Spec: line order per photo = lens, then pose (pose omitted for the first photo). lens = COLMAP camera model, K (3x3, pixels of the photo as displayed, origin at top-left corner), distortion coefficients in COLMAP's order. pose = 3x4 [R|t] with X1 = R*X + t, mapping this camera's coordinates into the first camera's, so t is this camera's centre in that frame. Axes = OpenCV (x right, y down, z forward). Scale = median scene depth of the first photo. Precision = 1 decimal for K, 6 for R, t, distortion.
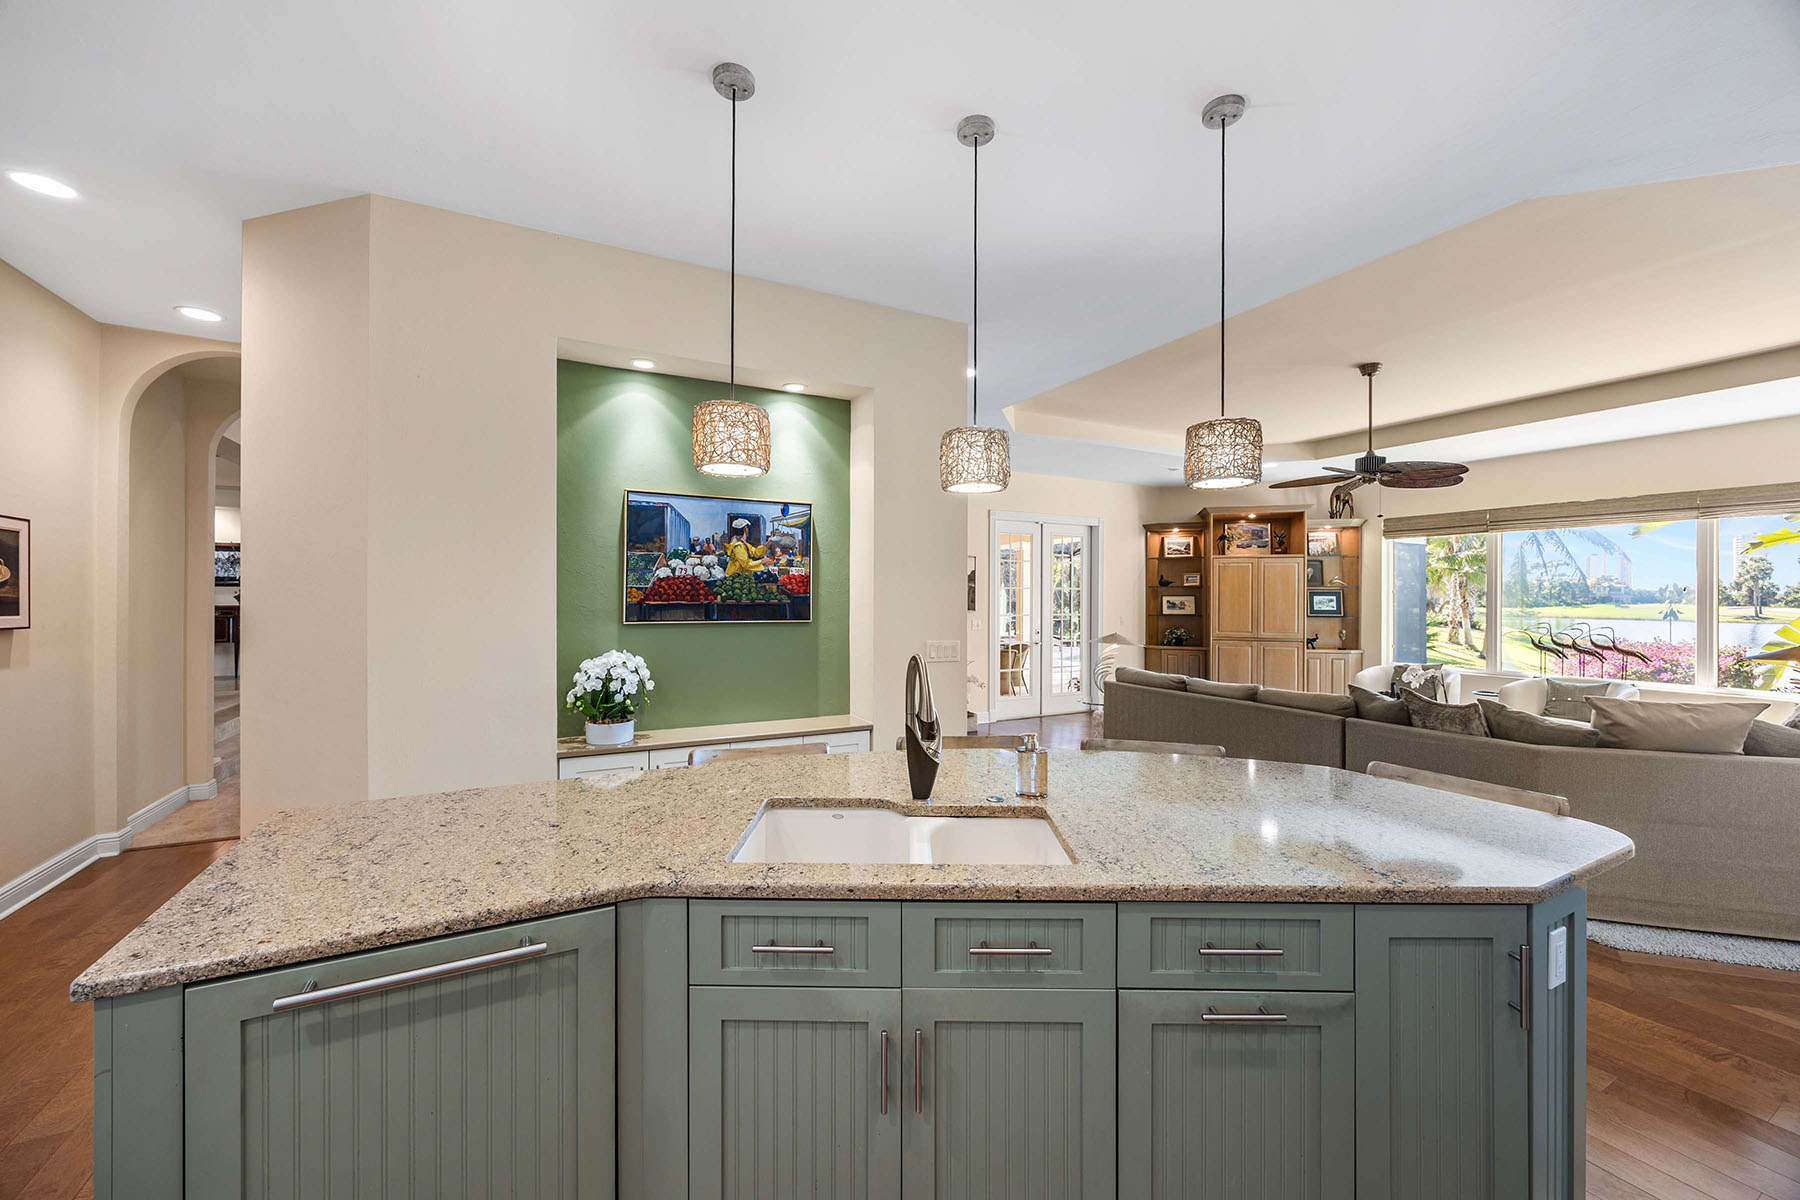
lens RADIAL K [[685.4, 0, 901.9], [0, 685.4, 598.0], [0, 0, 1]] dist [-0.001997, -0.000394]
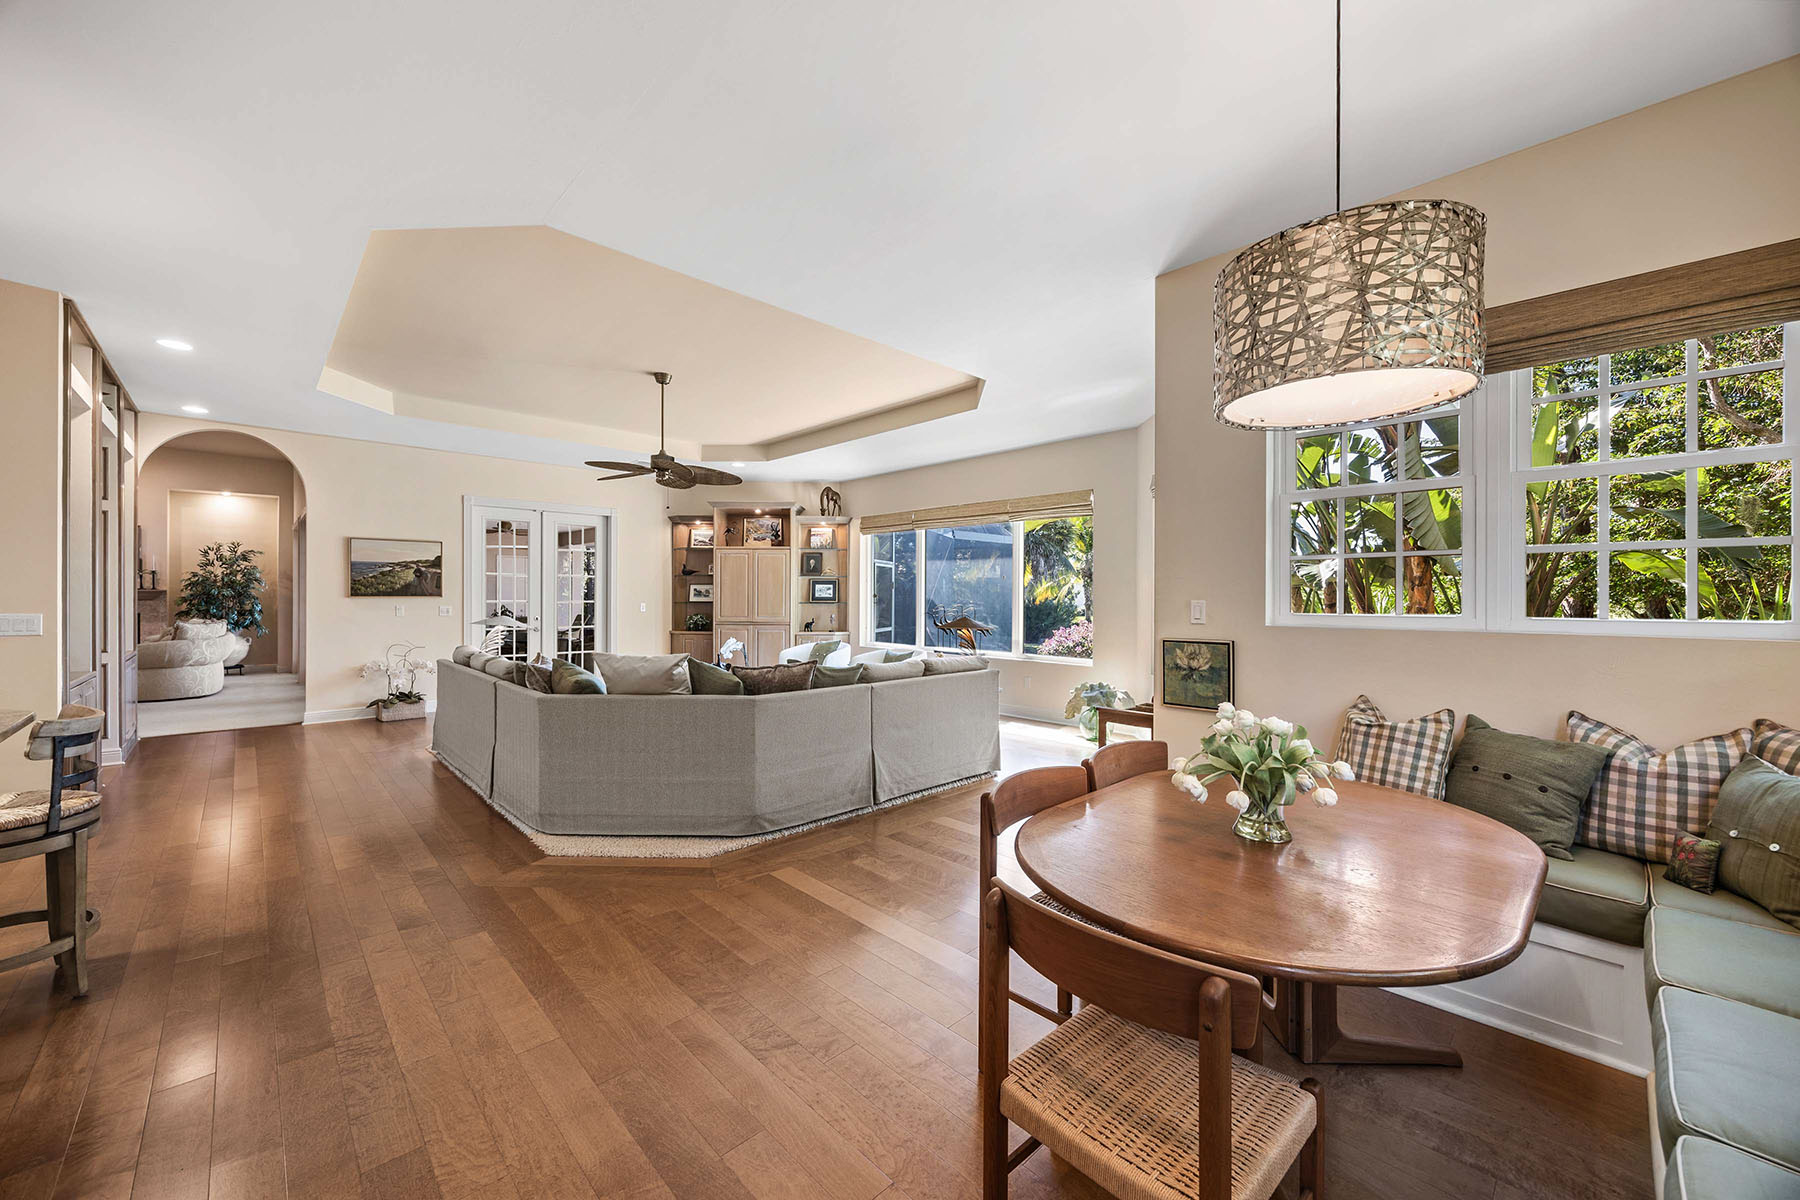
lens RADIAL K [[685.4, 0, 897.9], [0, 685.4, 595.0], [0, 0, 1]] dist [-0.001997, -0.000394]
pose [[0.963859, -0.000648, 0.266412, 0.435696], [0.000944, 0.999999, -0.000985, 0.015631], [-0.266411, 0.001201, 0.963859, -0.116503]]
